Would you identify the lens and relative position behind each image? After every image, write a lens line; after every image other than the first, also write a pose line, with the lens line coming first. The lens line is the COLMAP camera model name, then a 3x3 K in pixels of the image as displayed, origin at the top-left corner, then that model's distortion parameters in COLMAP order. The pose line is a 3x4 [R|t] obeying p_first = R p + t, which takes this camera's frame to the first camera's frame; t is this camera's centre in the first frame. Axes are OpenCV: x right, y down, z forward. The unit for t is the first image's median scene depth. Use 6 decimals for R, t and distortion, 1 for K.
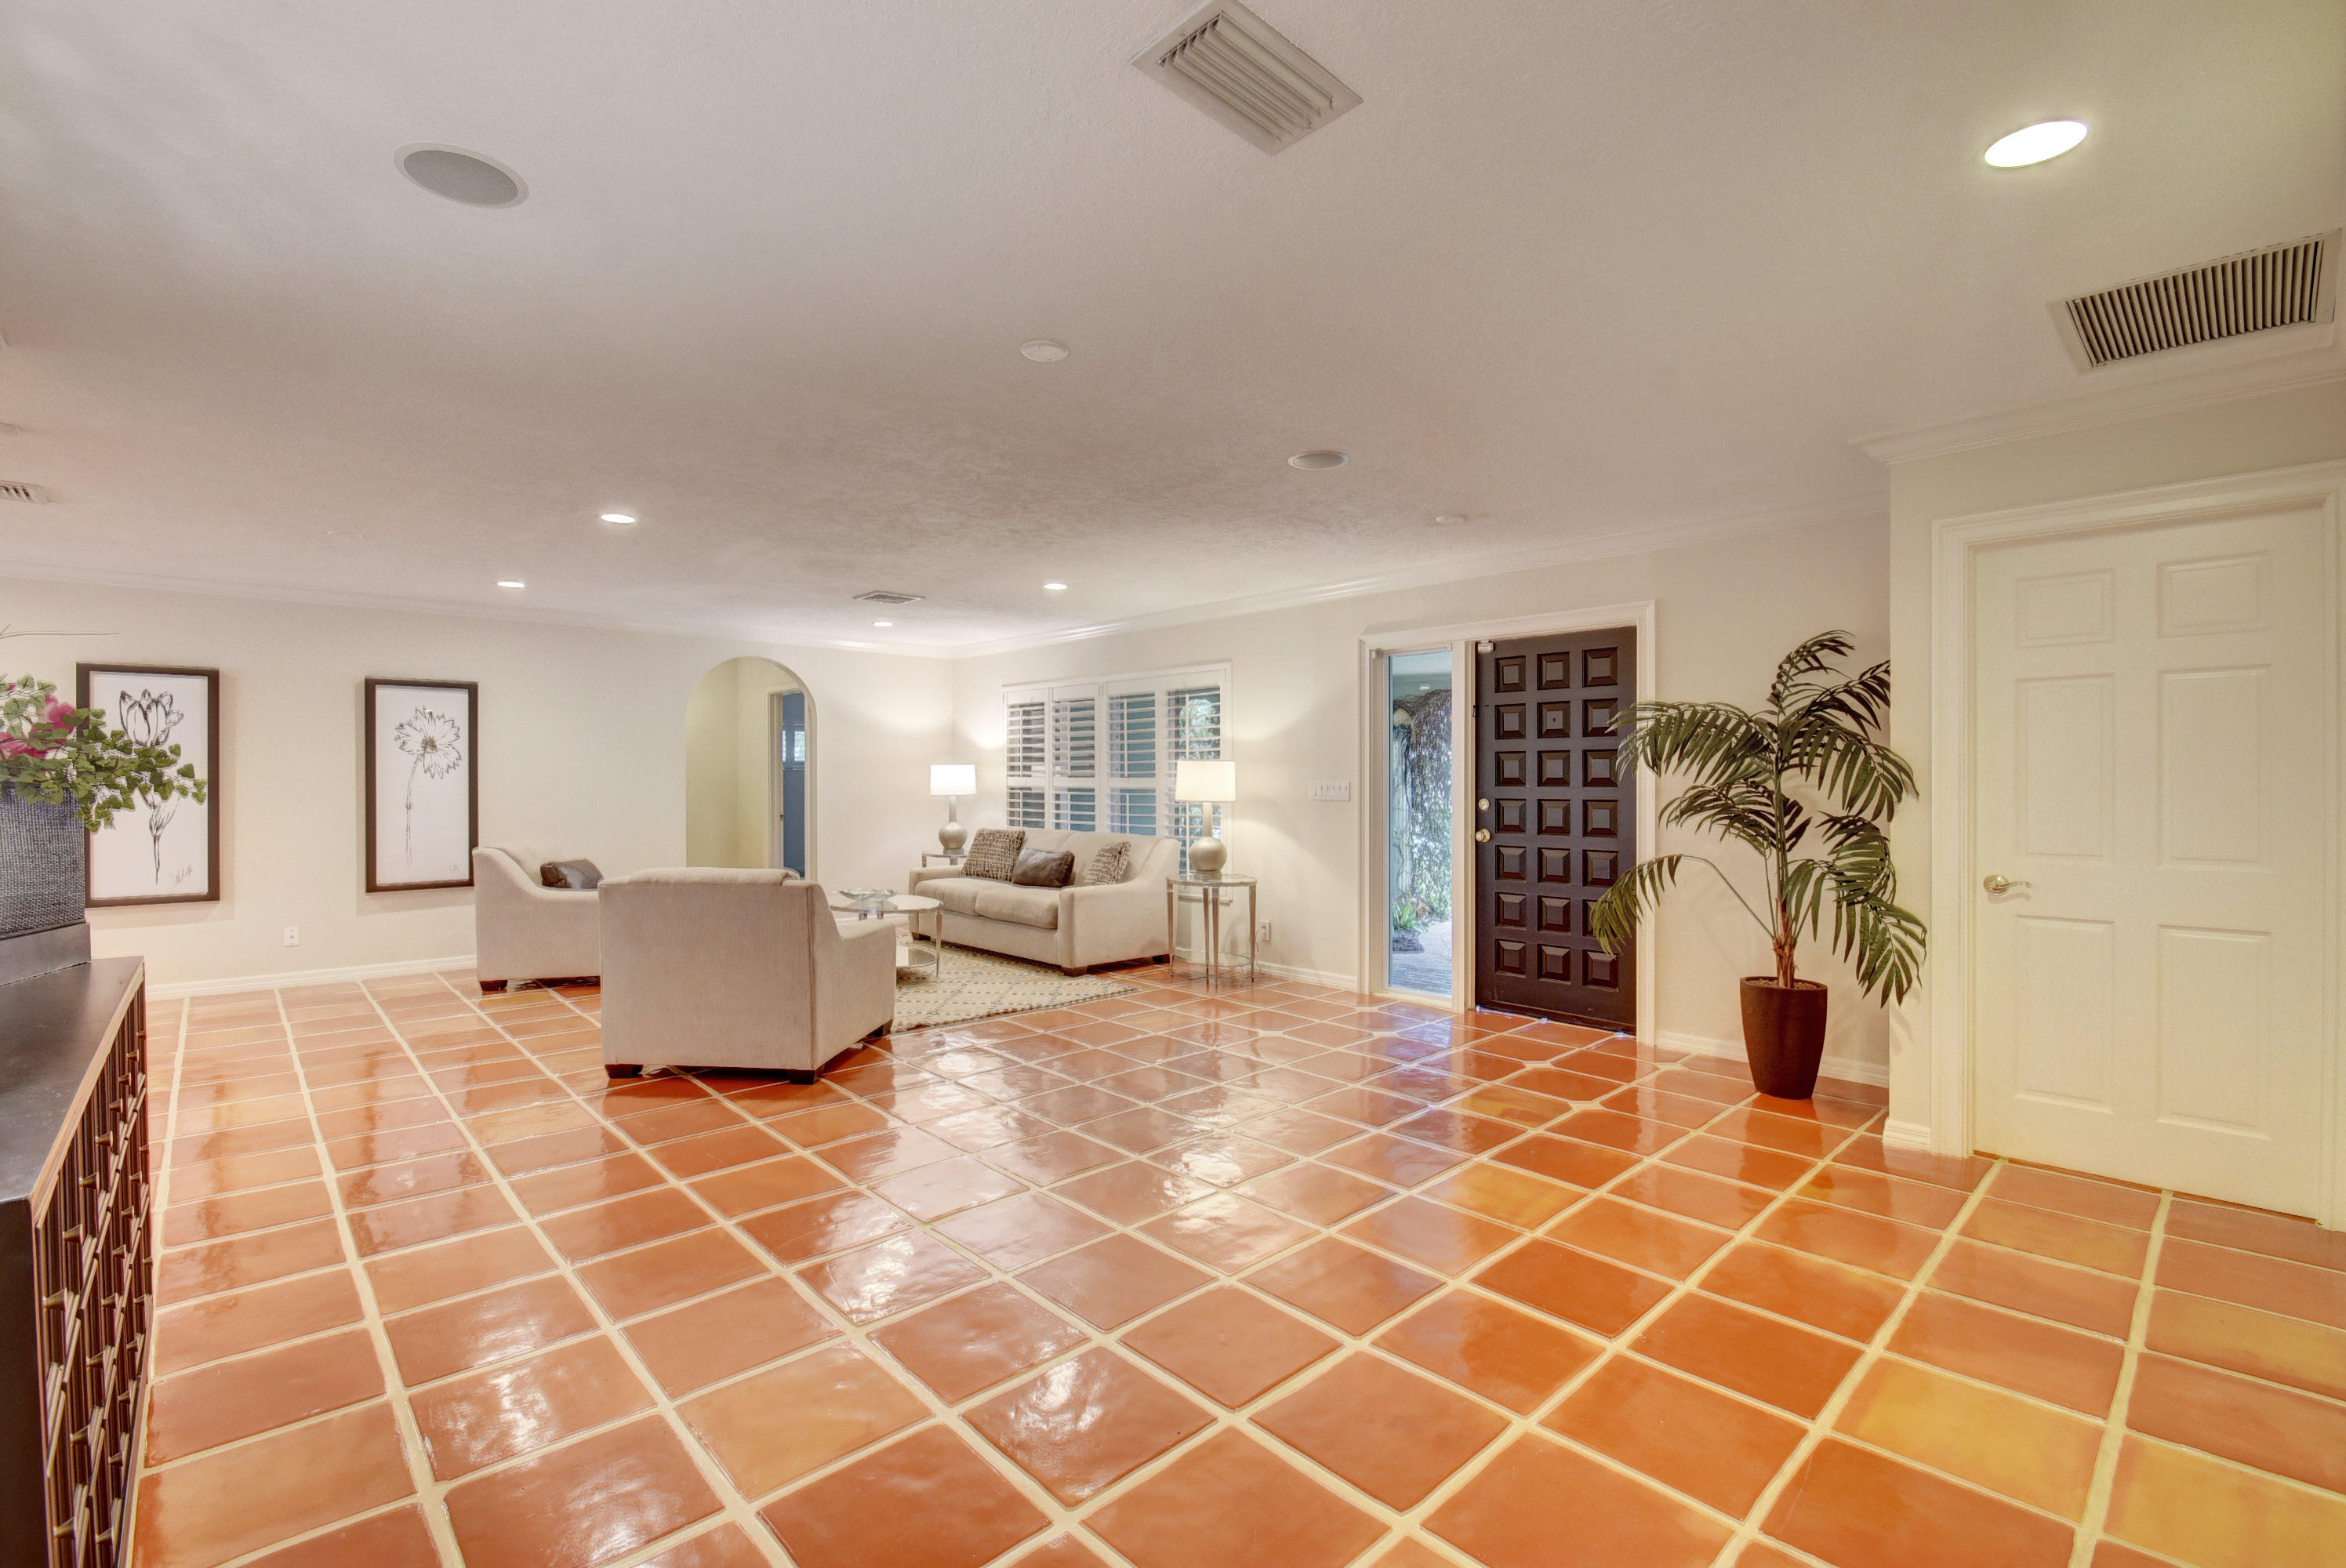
lens RADIAL K [[1035.1, 0, 1173.0], [0, 1035.1, 784.0], [0, 0, 1]] dist [-0.022135, -0.000005]
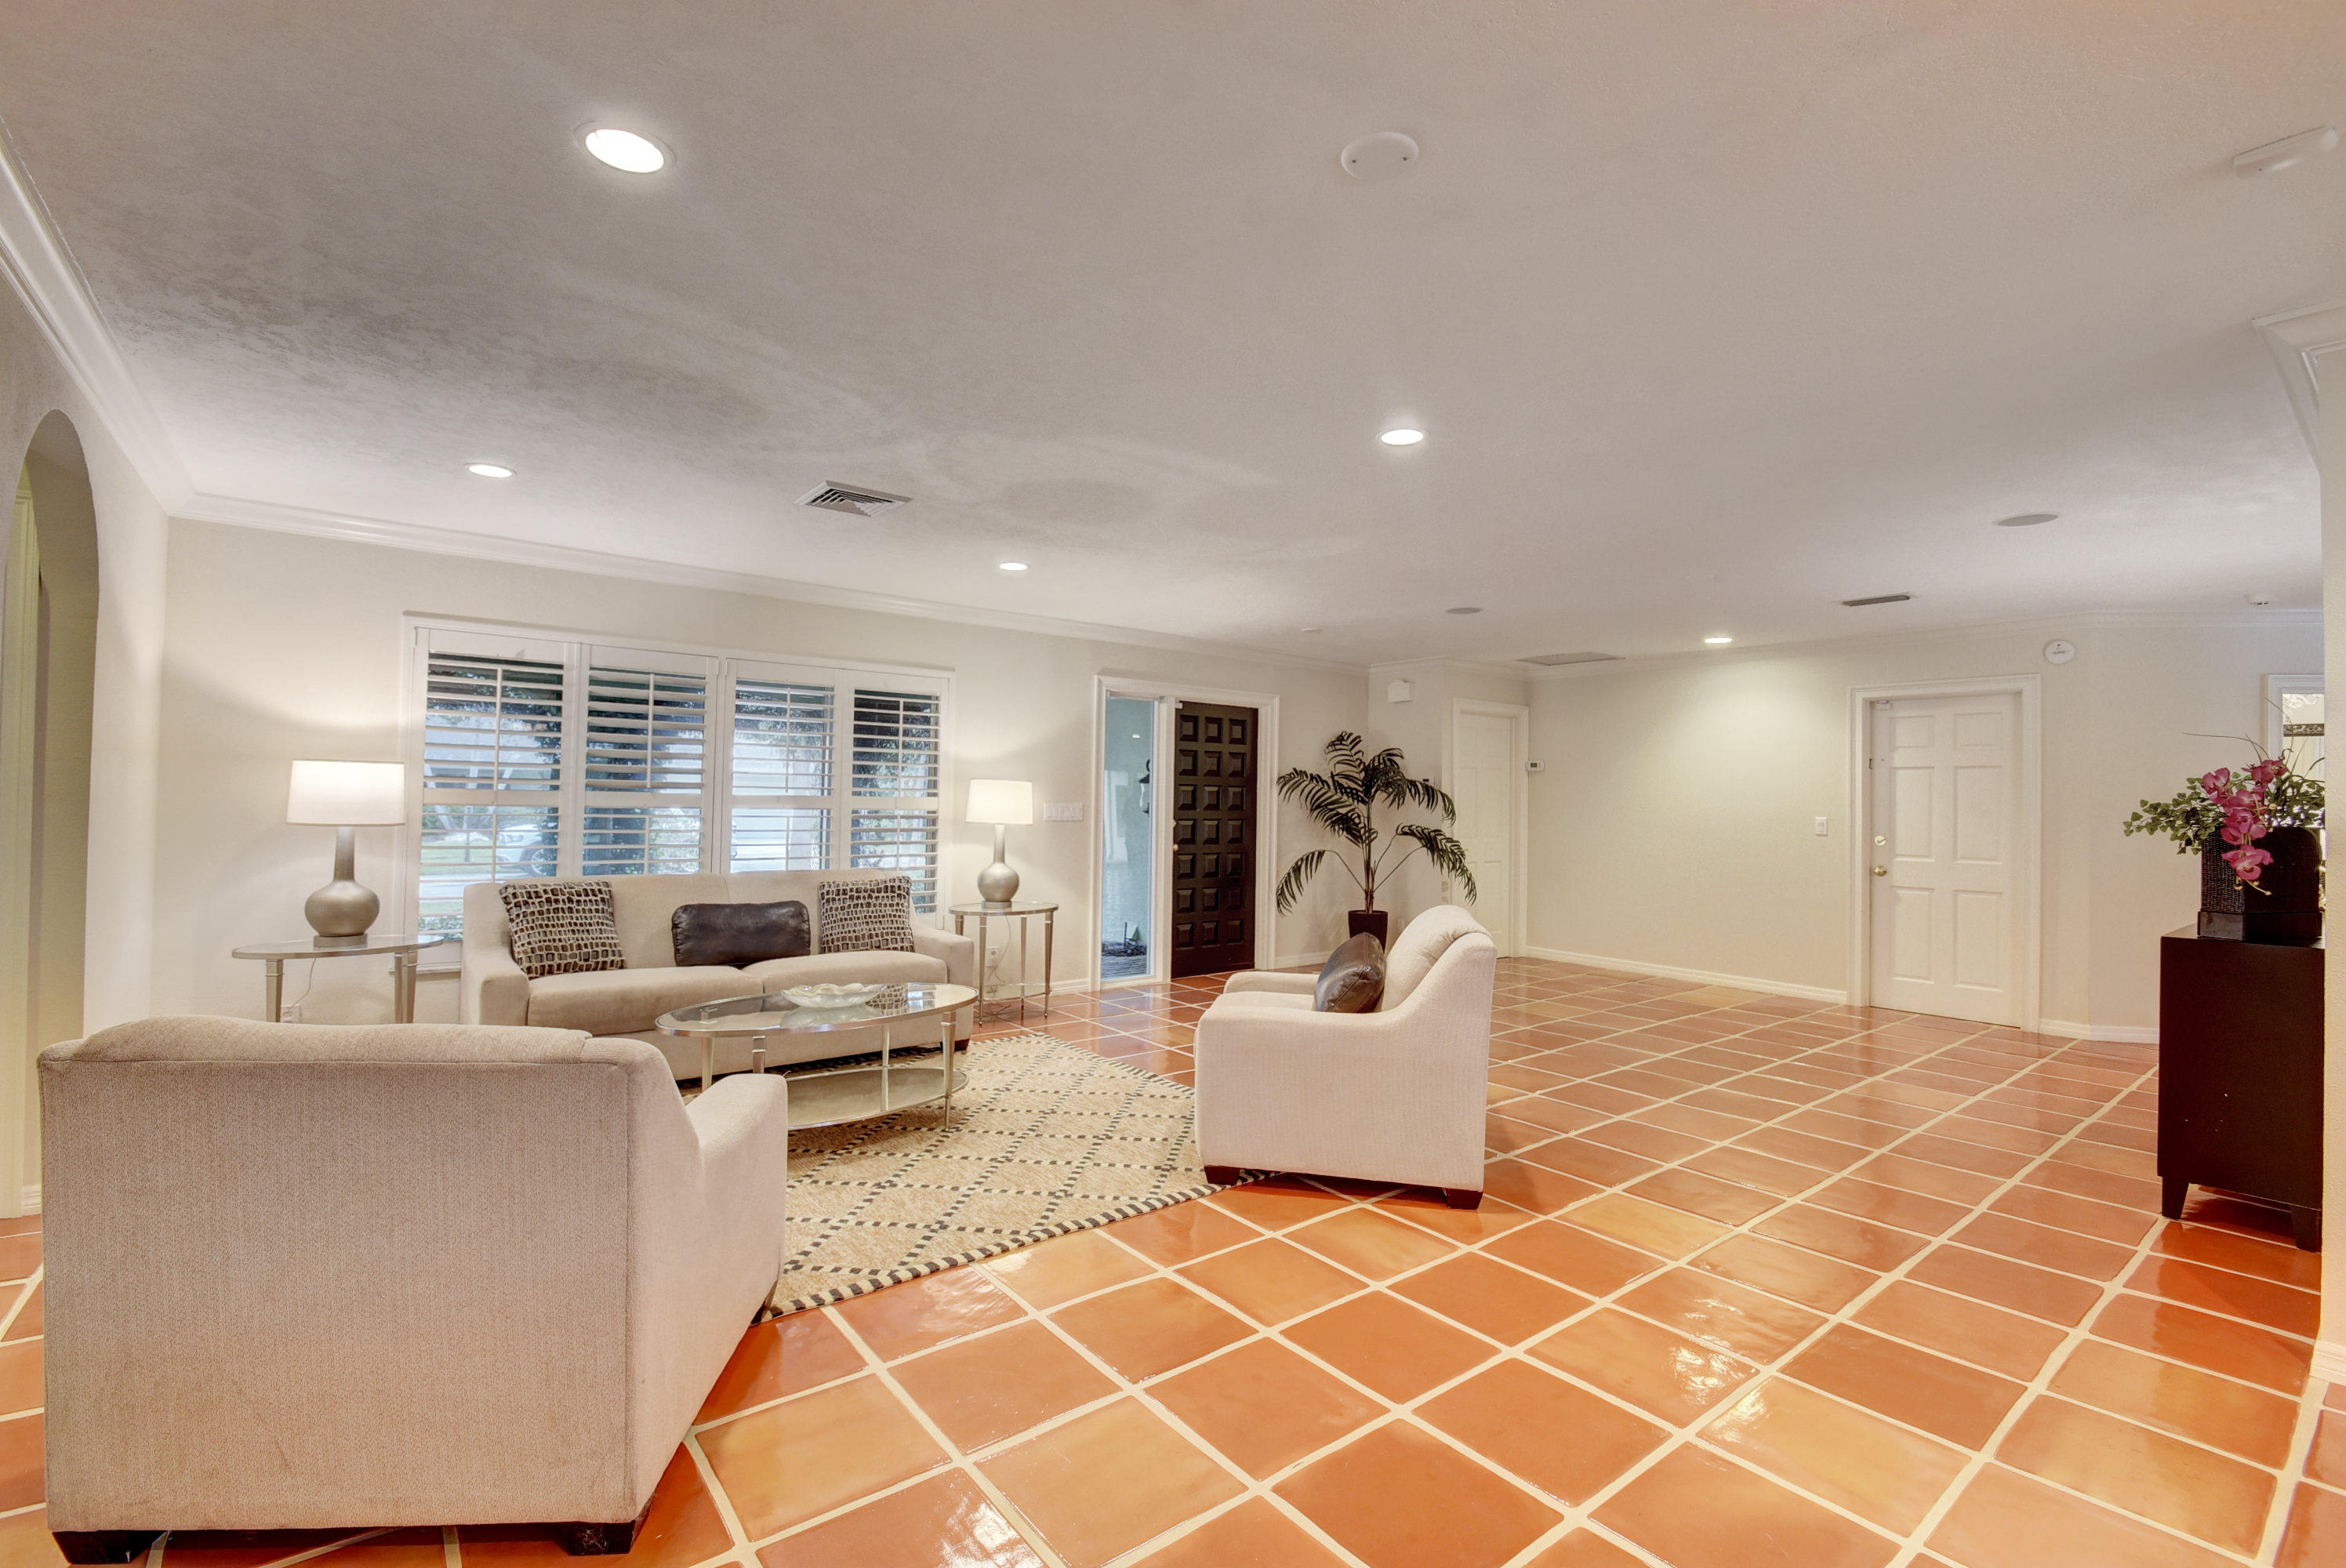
lens RADIAL K [[1029.3, 0, 1173.0], [0, 1029.3, 784.0], [0, 0, 1]] dist [0.000559, -0.013046]
pose [[0.079312, 0.020787, 0.996633, -1.069300], [-0.010503, 0.999744, -0.020016, -0.004584], [-0.996794, -0.008880, 0.079511, 0.944315]]
